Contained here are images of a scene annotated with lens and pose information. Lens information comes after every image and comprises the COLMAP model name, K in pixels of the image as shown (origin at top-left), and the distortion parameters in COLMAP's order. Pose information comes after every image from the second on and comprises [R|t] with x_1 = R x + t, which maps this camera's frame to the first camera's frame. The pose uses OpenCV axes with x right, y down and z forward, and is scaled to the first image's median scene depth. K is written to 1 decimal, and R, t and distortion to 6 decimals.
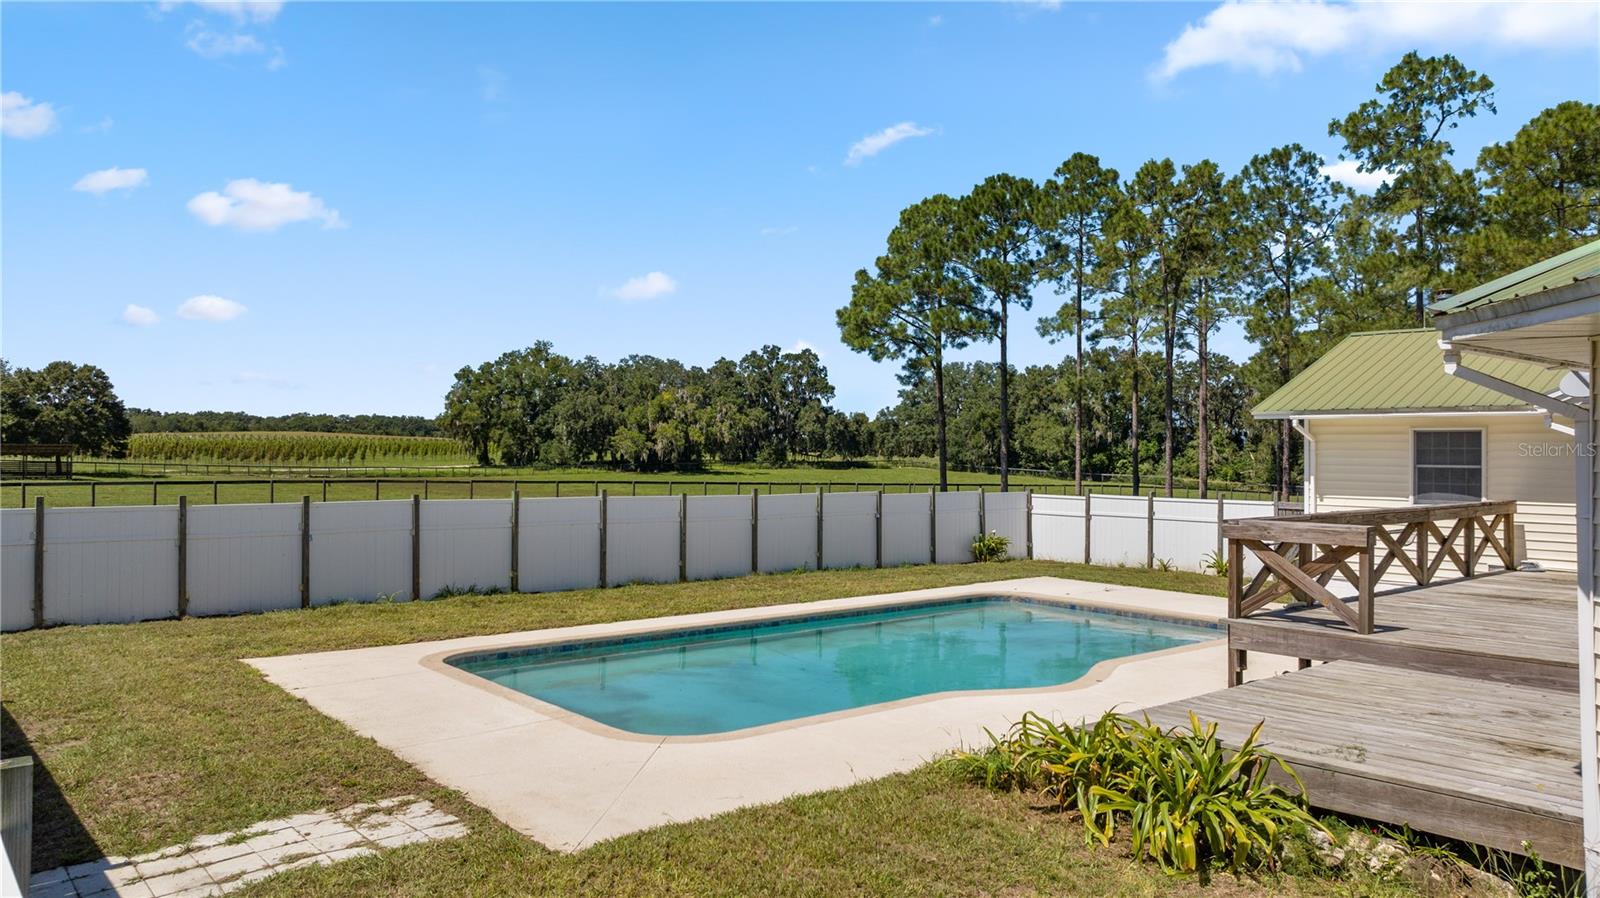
lens RADIAL K [[1128.0, 0, 803.1], [0, 1128.0, 444.4], [0, 0, 1]] dist [-0.008557, -0.000336]
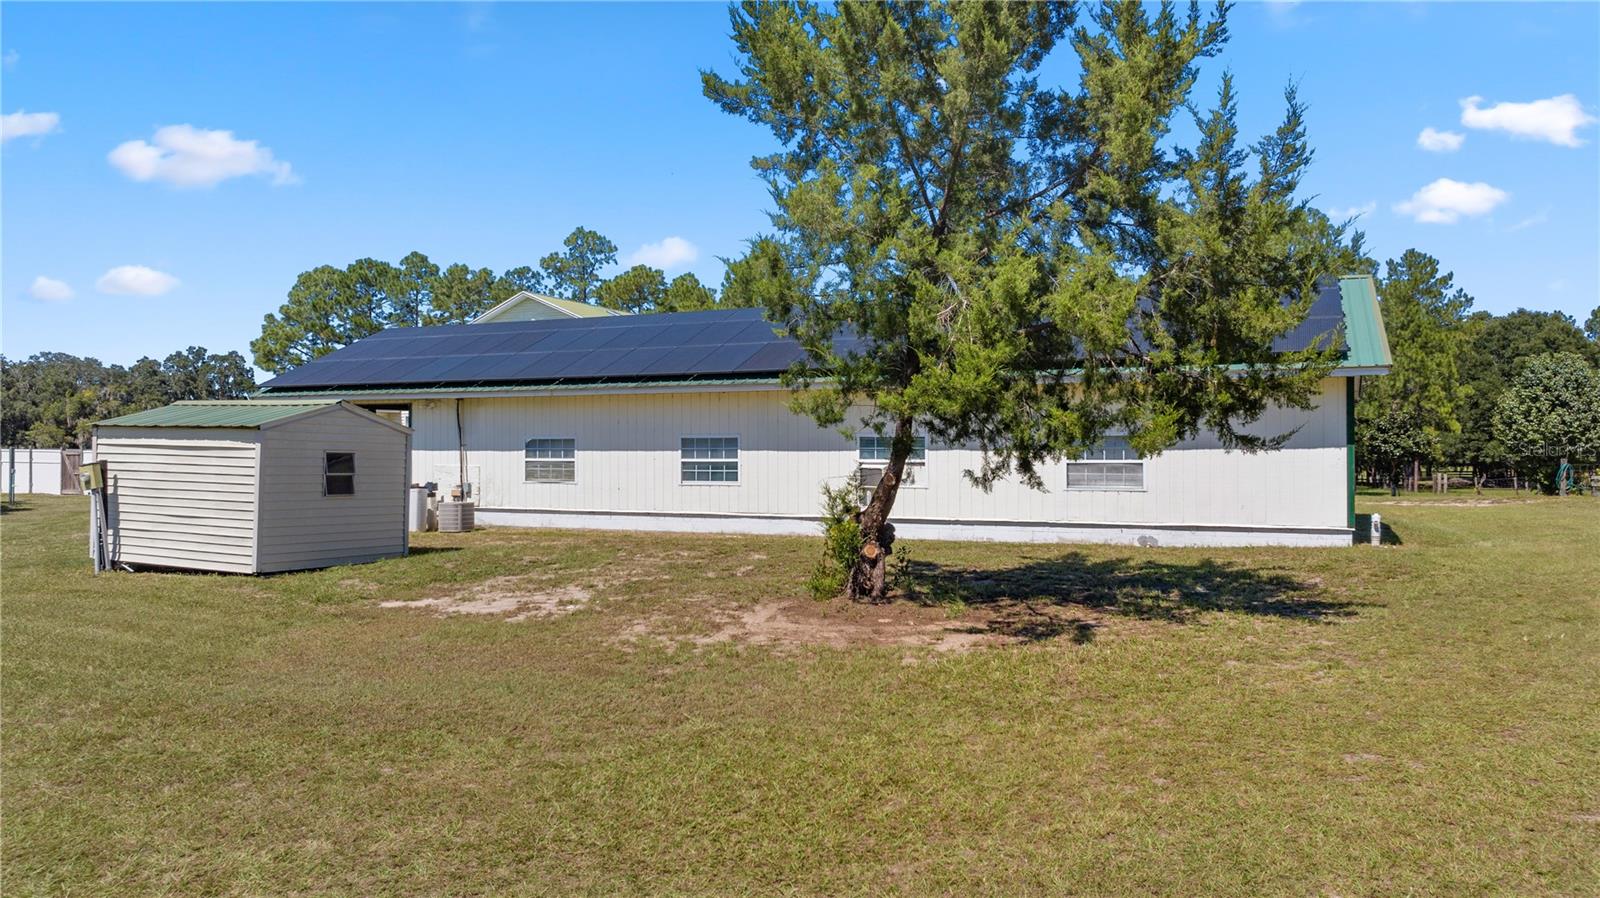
lens RADIAL K [[1128.0, 0, 803.1], [0, 1128.0, 444.4], [0, 0, 1]] dist [-0.008557, -0.000336]
pose [[0.893165, -0.009116, 0.449636, 0.005854], [0.006671, 0.999953, 0.007021, 0.002496], [-0.449679, -0.003272, 0.893184, -0.259055]]
